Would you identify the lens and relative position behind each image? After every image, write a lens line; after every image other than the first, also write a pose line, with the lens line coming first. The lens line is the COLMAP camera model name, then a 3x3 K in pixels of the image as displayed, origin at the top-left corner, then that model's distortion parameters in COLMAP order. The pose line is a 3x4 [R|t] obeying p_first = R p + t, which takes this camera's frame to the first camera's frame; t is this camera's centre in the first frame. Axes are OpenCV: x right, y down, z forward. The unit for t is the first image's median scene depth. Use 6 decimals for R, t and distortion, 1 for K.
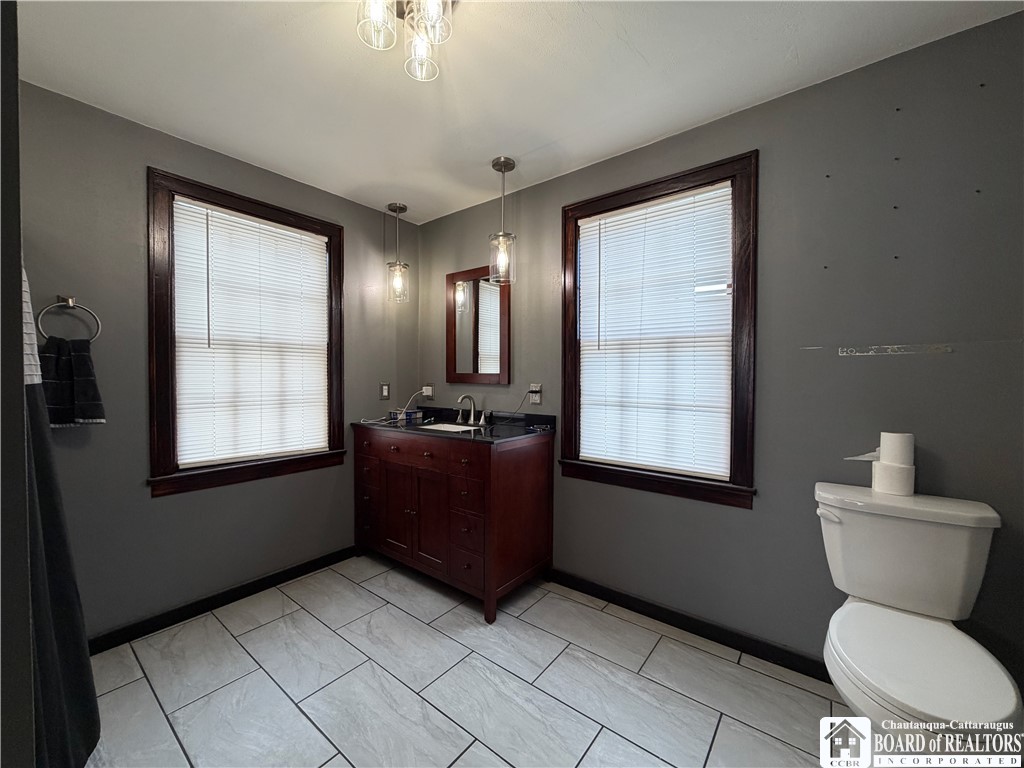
lens RADIAL K [[406.6, 0, 509.4], [0, 406.6, 380.1], [0, 0, 1]] dist [0.001327, -0.000110]
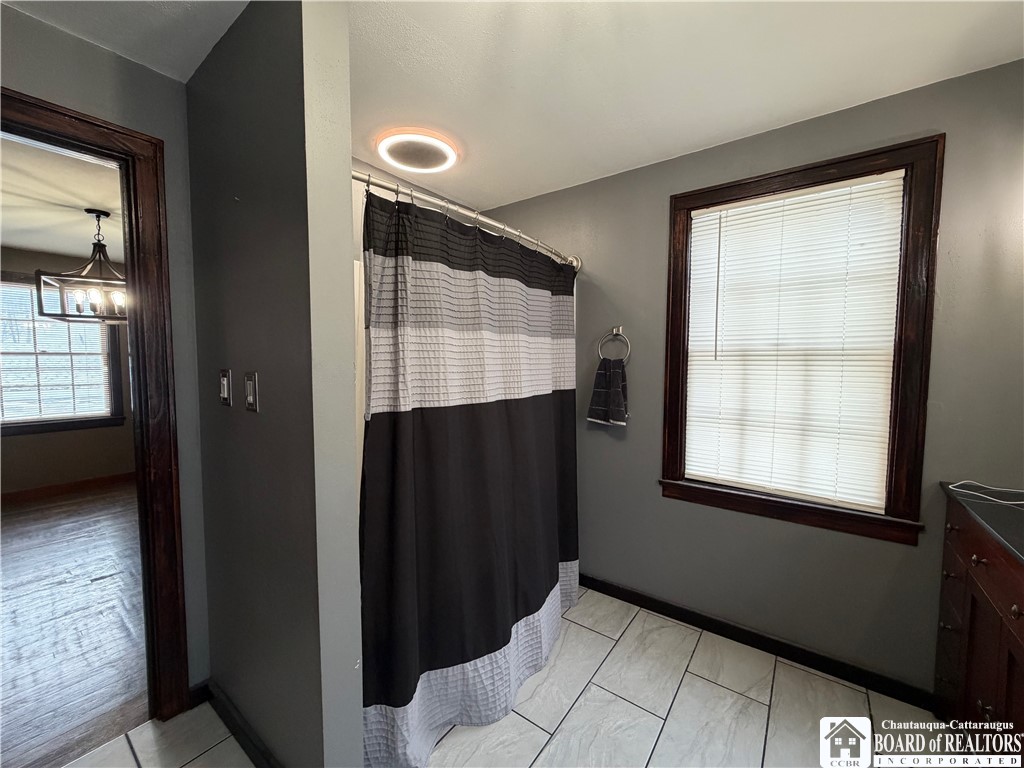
lens RADIAL K [[406.6, 0, 513.1], [0, 406.6, 385.6], [0, 0, 1]] dist [0.001327, -0.000110]
pose [[0.032607, 0.055202, -0.997943, 0.193845], [-0.014560, 0.998394, 0.054752, -0.065680], [0.999362, 0.012745, 0.033358, 0.498025]]
